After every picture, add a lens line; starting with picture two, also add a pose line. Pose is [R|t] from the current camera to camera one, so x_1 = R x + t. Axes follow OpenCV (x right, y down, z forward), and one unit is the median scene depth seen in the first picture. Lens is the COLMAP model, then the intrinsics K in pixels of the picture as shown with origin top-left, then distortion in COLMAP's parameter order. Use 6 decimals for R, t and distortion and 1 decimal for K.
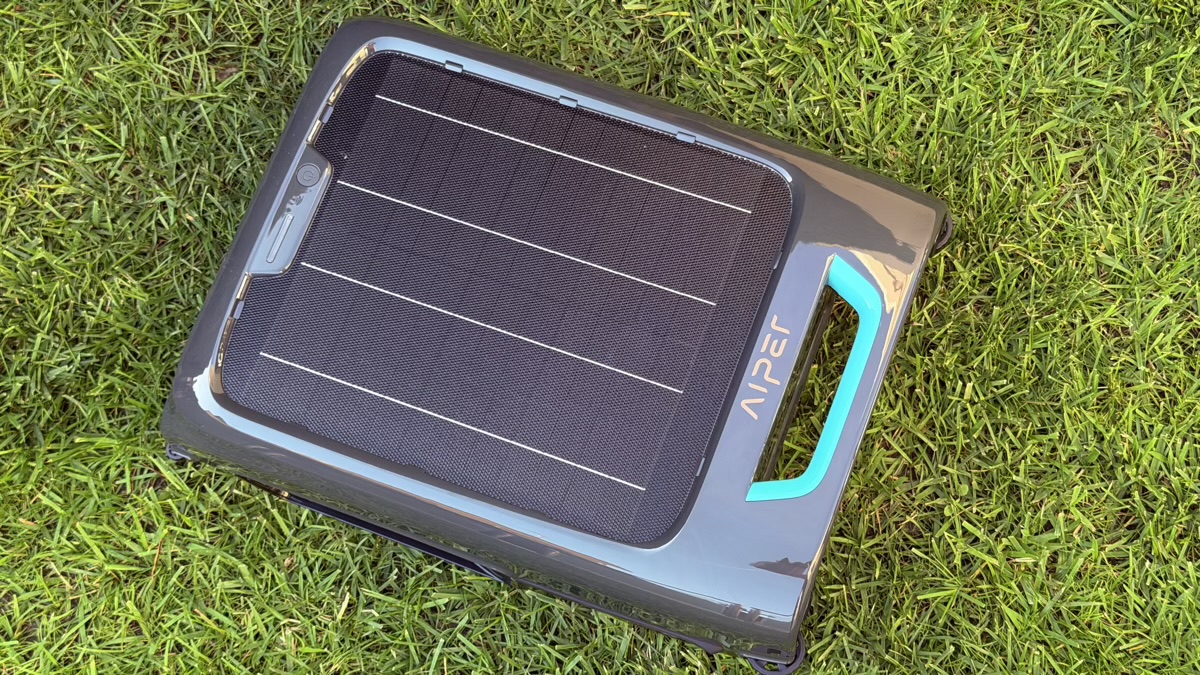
lens RADIAL K [[1702.6, 0, 600.0], [0, 1702.6, 337.5], [0, 0, 1]] dist [0.251588, 0.003320]
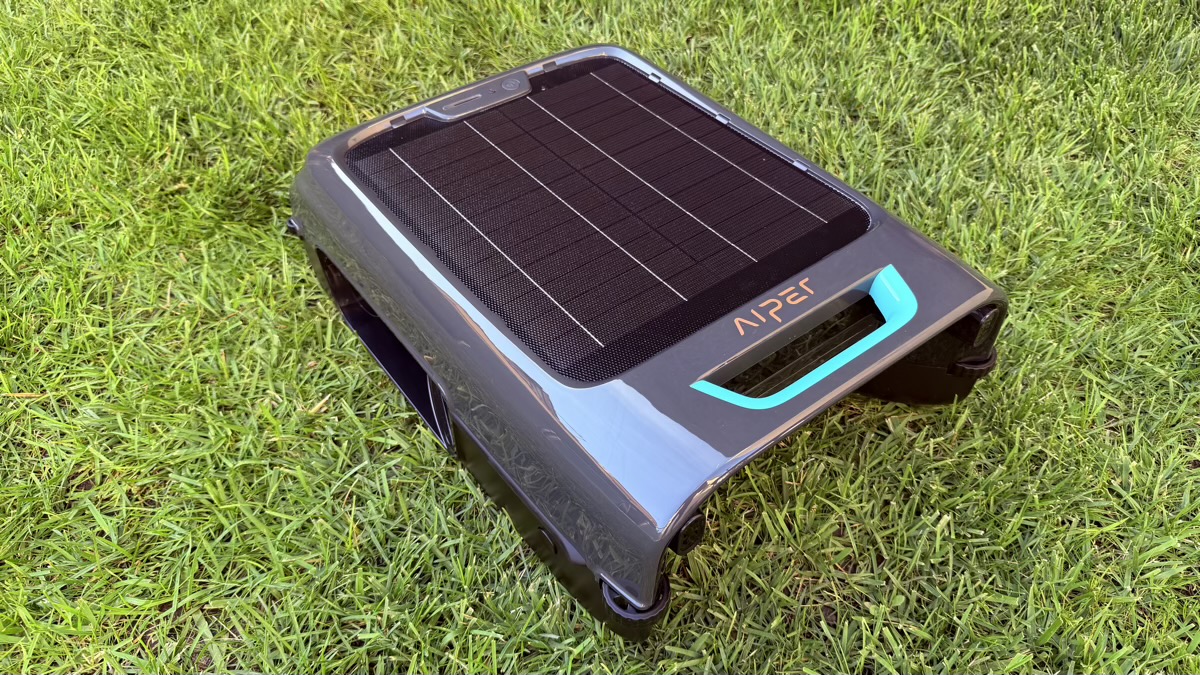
lens RADIAL K [[834.2, 0, 600.0], [0, 834.2, 337.5], [0, 0, 1]] dist [-0.002257, -0.000373]
pose [[0.846298, 0.448798, -0.286984, 0.141146], [-0.528818, 0.772783, -0.350938, 0.223607], [0.064277, 0.448760, 0.891338, 0.530955]]
